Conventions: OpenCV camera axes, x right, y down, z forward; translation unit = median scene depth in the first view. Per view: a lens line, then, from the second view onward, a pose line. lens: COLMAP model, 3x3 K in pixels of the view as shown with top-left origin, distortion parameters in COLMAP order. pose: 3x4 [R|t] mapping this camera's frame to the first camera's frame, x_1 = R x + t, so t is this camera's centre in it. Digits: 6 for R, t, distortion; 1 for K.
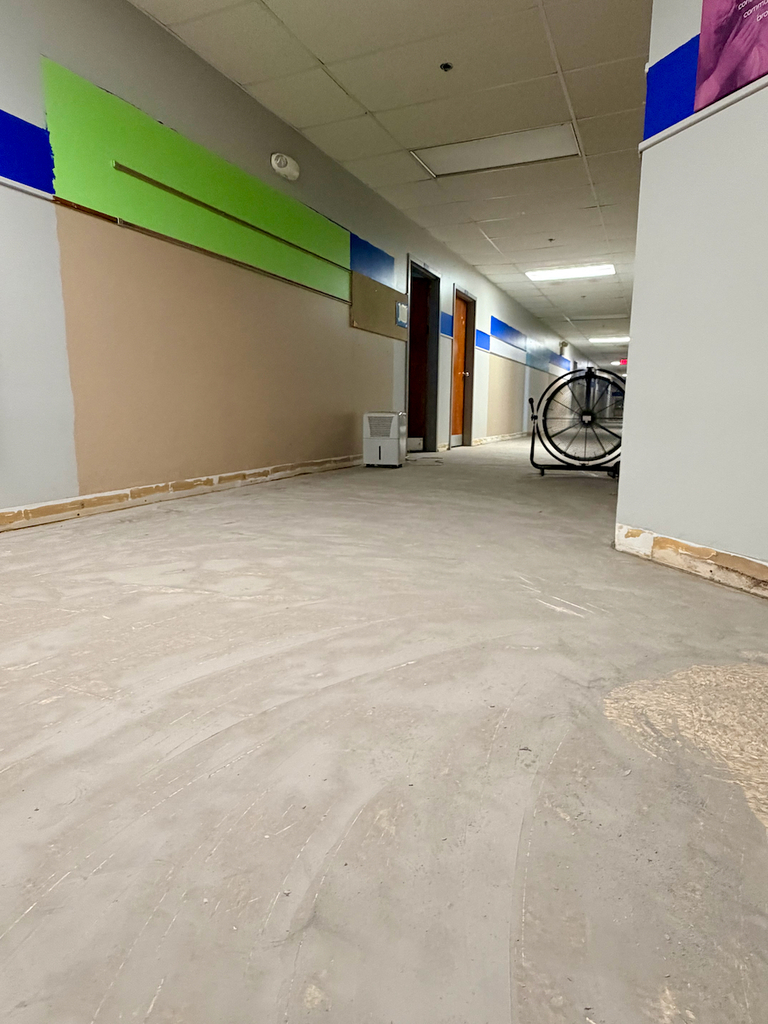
lens RADIAL K [[625.8, 0, 407.5], [0, 625.8, 514.8], [0, 0, 1]] dist [0.003638, 0.000301]
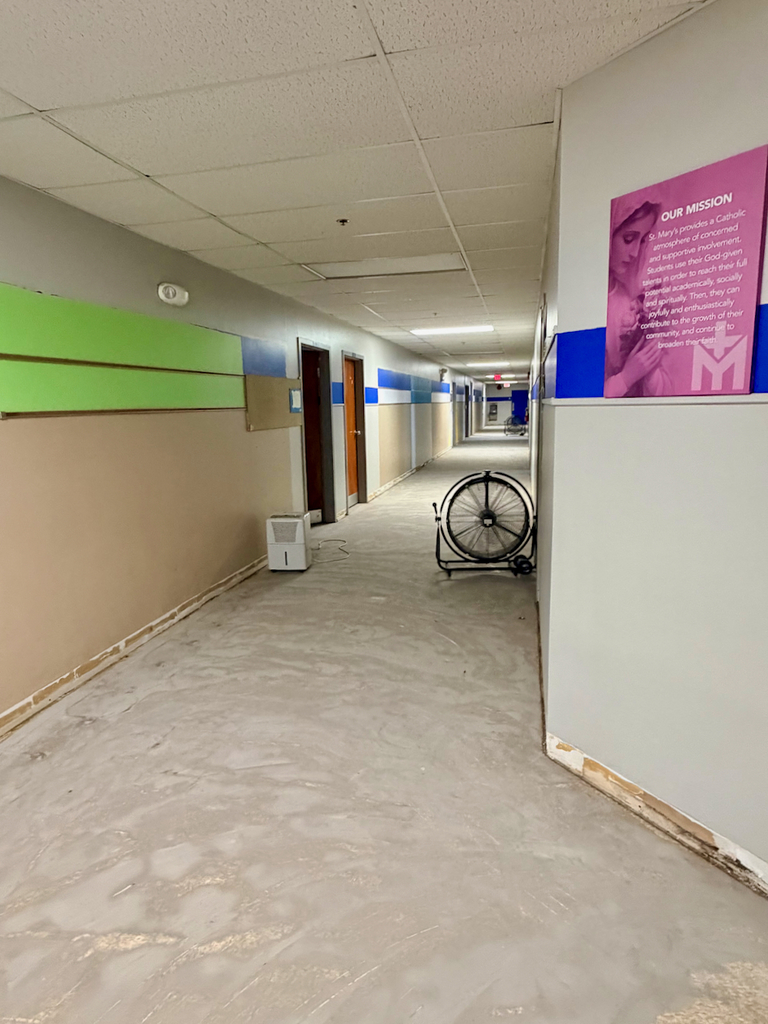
lens RADIAL K [[625.8, 0, 411.9], [0, 625.8, 519.7], [0, 0, 1]] dist [0.003638, 0.000301]
pose [[0.980092, -0.062091, 0.188585, -0.041965], [0.059487, 0.998040, 0.019443, -0.217872], [-0.189422, -0.007838, 0.981864, -0.004986]]
